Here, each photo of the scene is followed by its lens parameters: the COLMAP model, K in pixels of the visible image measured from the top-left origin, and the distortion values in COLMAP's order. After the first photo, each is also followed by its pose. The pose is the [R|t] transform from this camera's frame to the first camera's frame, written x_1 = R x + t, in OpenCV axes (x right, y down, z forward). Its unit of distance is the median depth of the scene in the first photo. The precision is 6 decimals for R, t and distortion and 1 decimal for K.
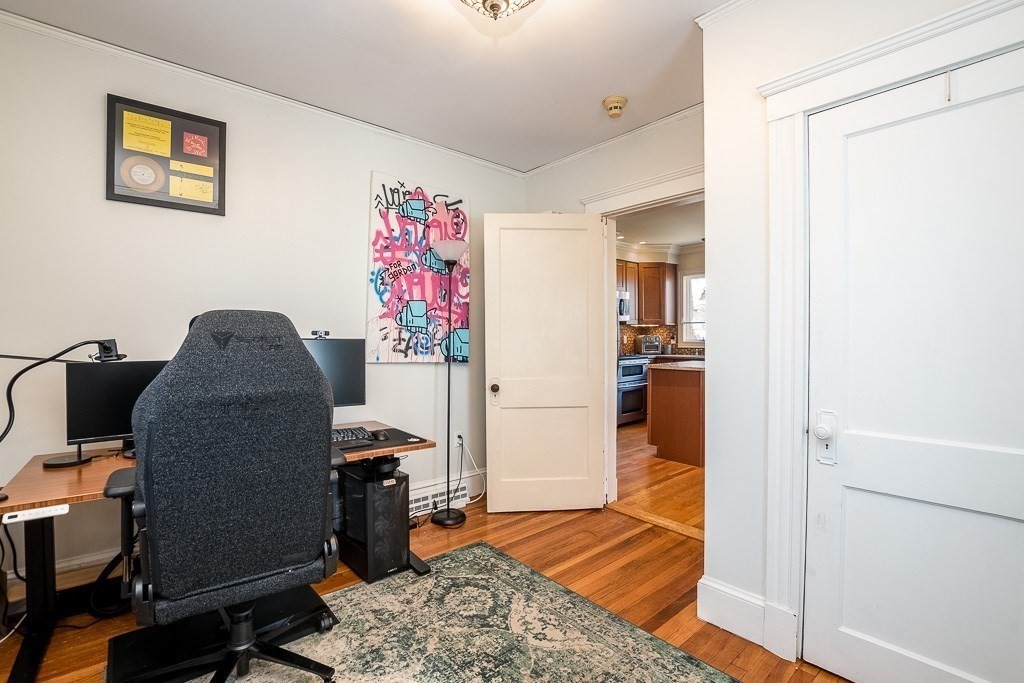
lens RADIAL K [[455.9, 0, 512.4], [0, 455.9, 342.0], [0, 0, 1]] dist [-0.028281, 0.000780]
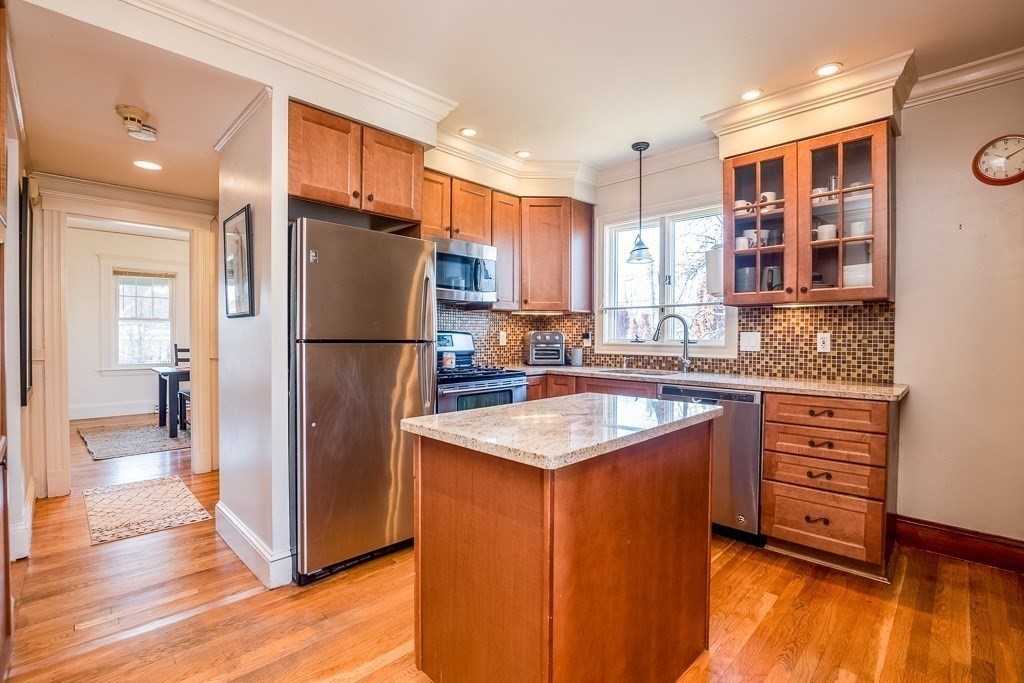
lens RADIAL K [[455.9, 0, 508.6], [0, 455.9, 340.3], [0, 0, 1]] dist [-0.028281, 0.000780]
pose [[0.997149, 0.004107, 0.075348, 0.218180], [-0.004121, 0.999992, 0.000022, -0.003247], [-0.075347, -0.000332, 0.997157, 0.453187]]
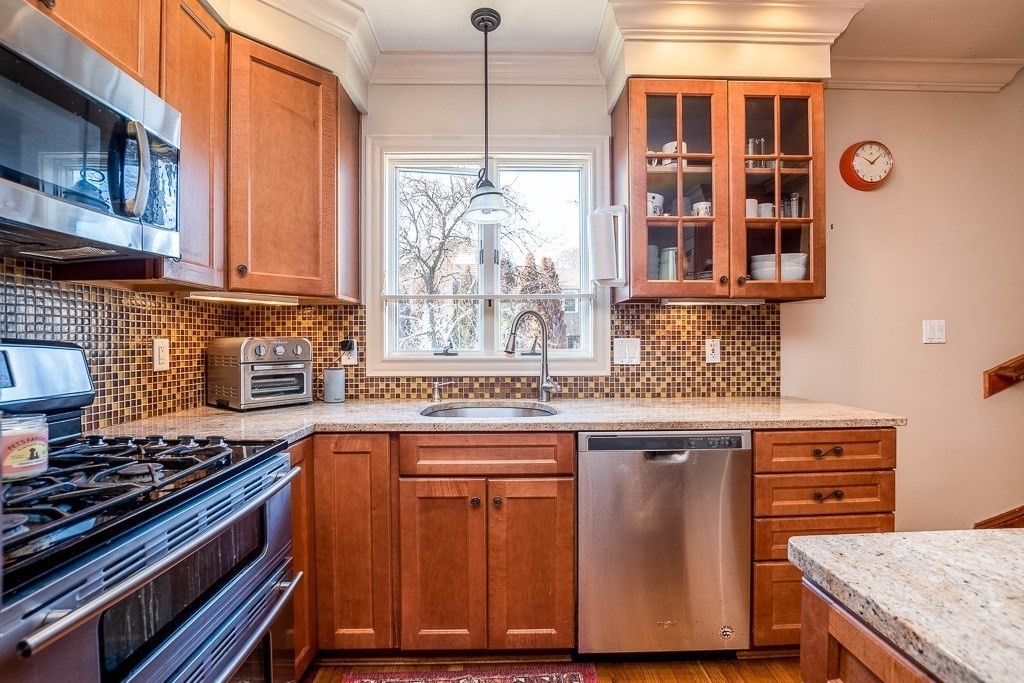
lens RADIAL K [[455.9, 0, 508.8], [0, 455.9, 341.3], [0, 0, 1]] dist [-0.028281, 0.000780]
pose [[0.637934, -0.003171, 0.770085, 0.187769], [0.012552, 0.999901, -0.006281, -0.008789], [-0.769989, 0.013673, 0.637911, 0.727746]]
